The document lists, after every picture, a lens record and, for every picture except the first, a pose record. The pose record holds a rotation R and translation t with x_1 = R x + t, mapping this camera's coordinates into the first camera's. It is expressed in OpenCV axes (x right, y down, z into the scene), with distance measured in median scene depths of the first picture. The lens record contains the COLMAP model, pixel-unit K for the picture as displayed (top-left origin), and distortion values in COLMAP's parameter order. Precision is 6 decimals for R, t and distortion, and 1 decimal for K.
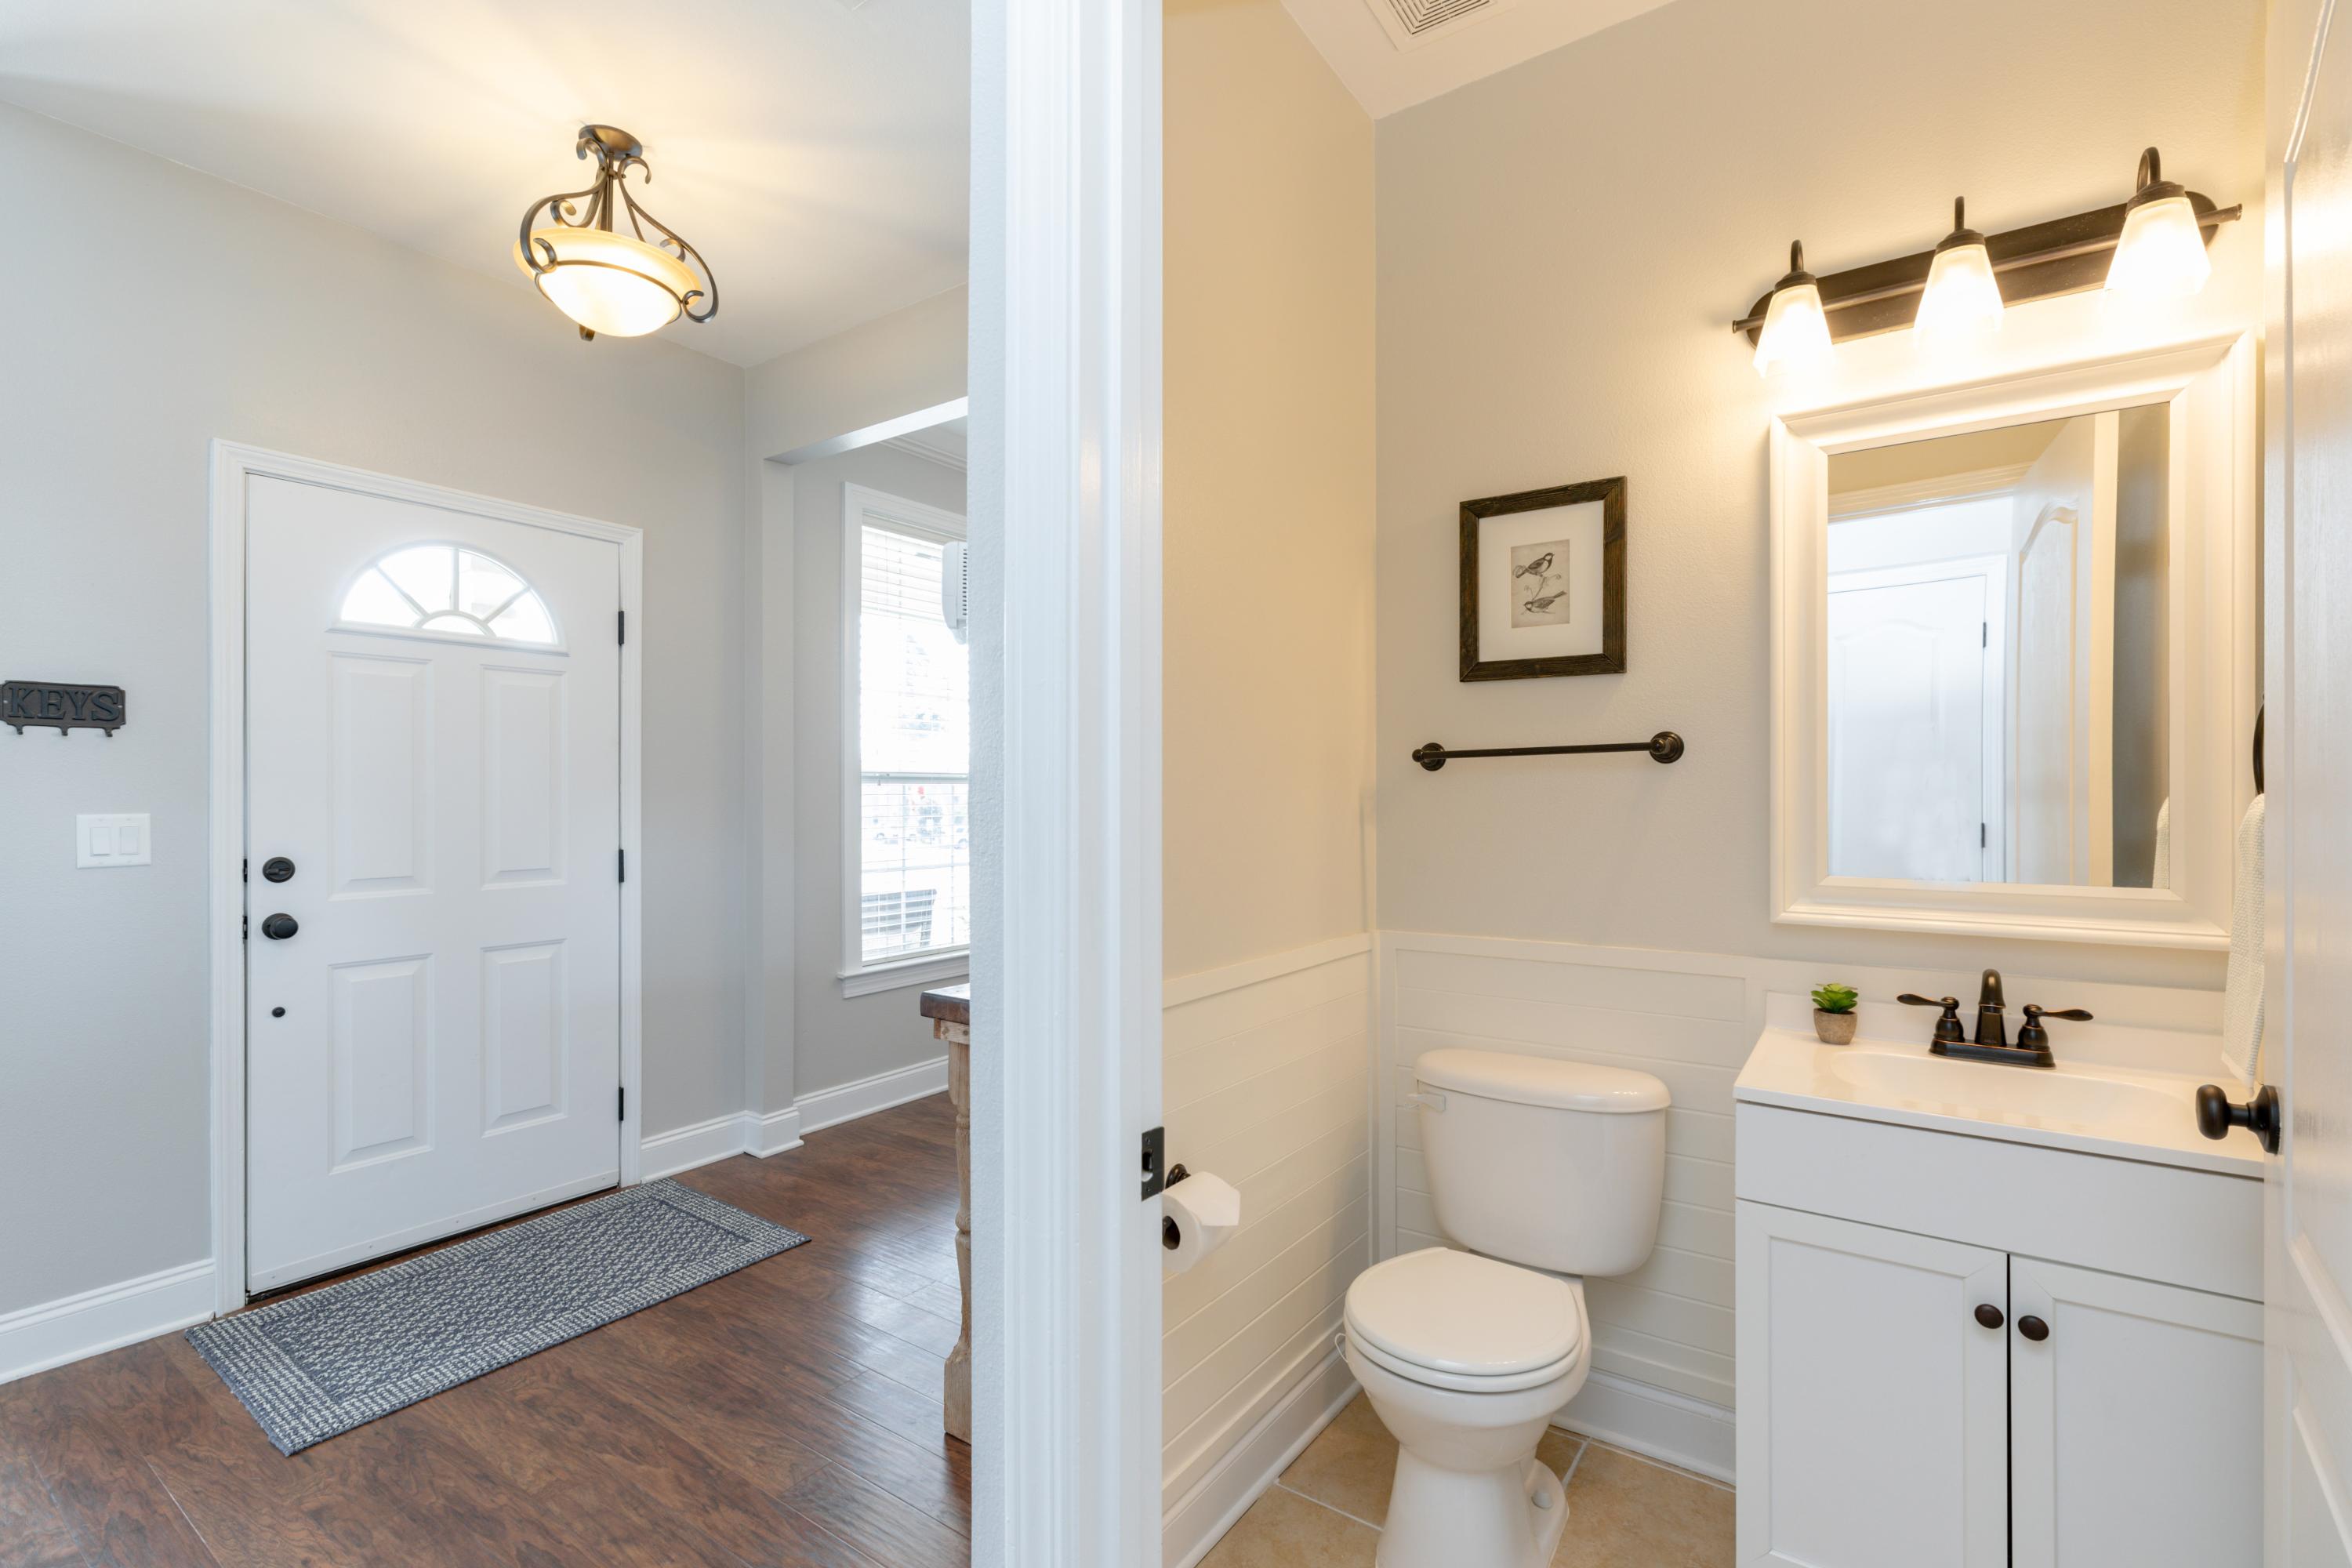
lens RADIAL K [[1050.0, 0, 1179.4], [0, 1050.0, 790.0], [0, 0, 1]] dist [0.005430, -0.001103]
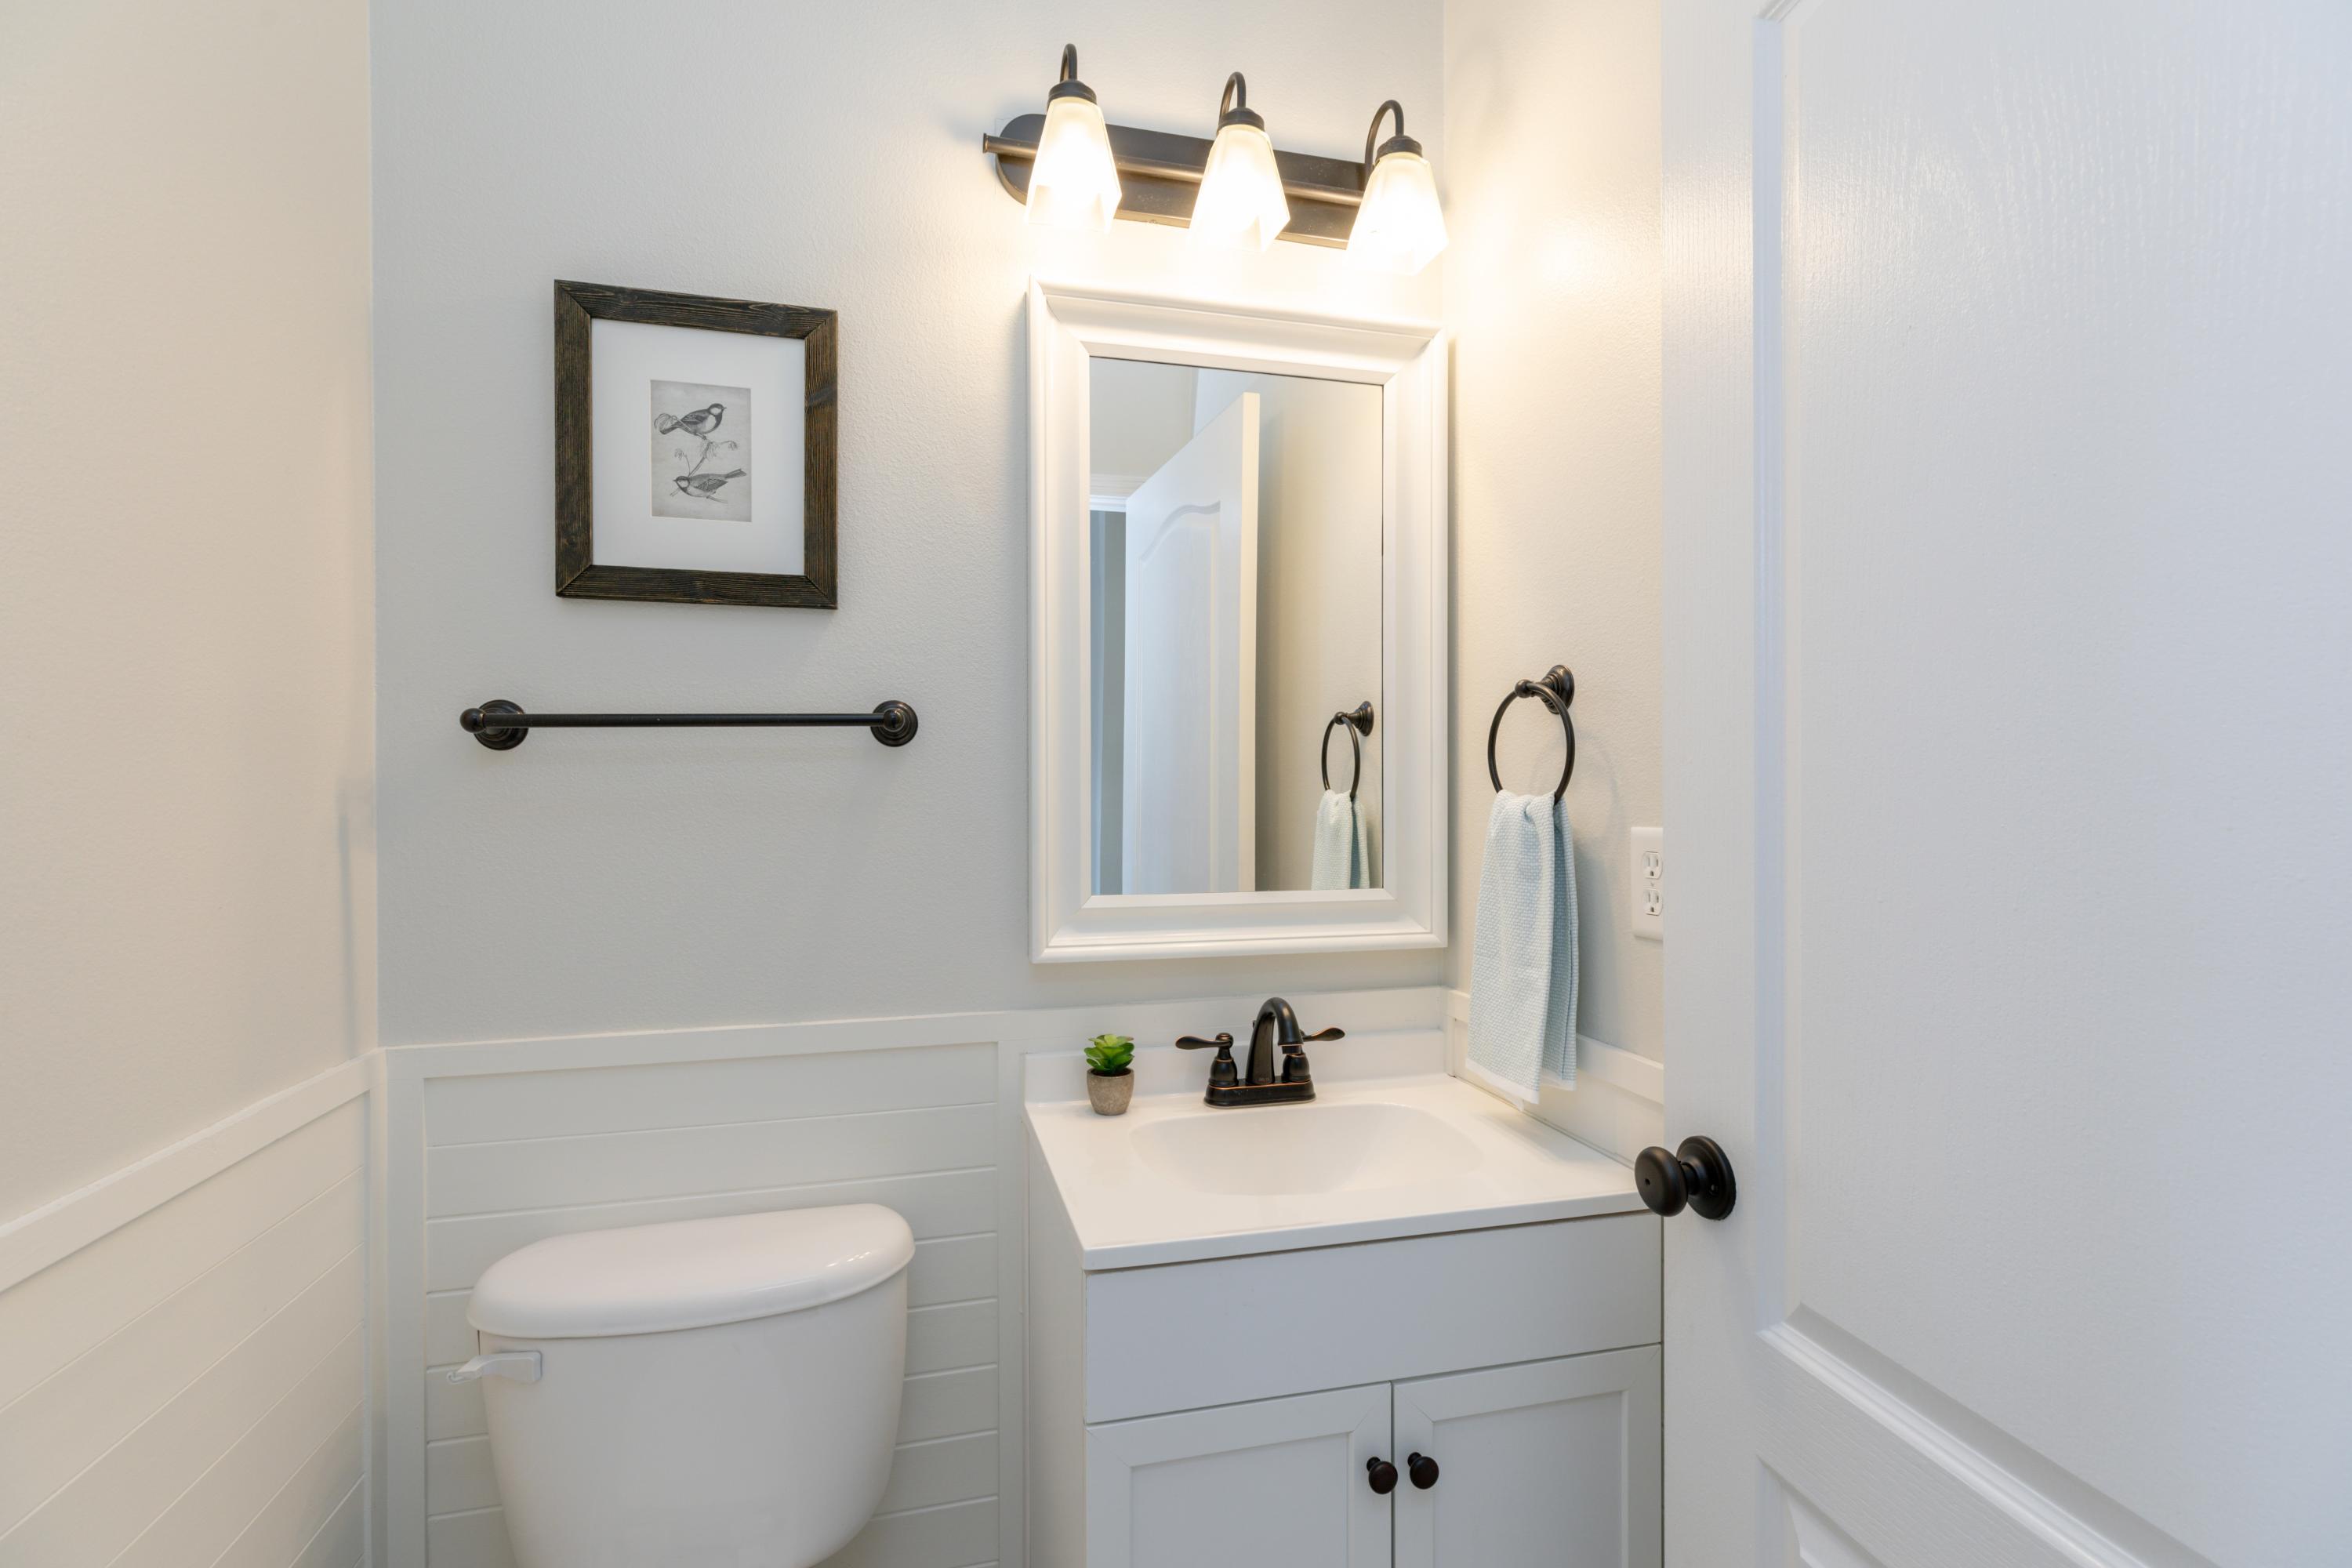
lens RADIAL K [[1050.0, 0, 1146.2], [0, 1050.0, 793.2], [0, 0, 1]] dist [0.005430, -0.001103]
pose [[0.667252, -0.004257, 0.744820, 0.058985], [-0.003189, 0.999958, 0.008573, -0.000857], [-0.744825, -0.008096, 0.667210, 0.413178]]
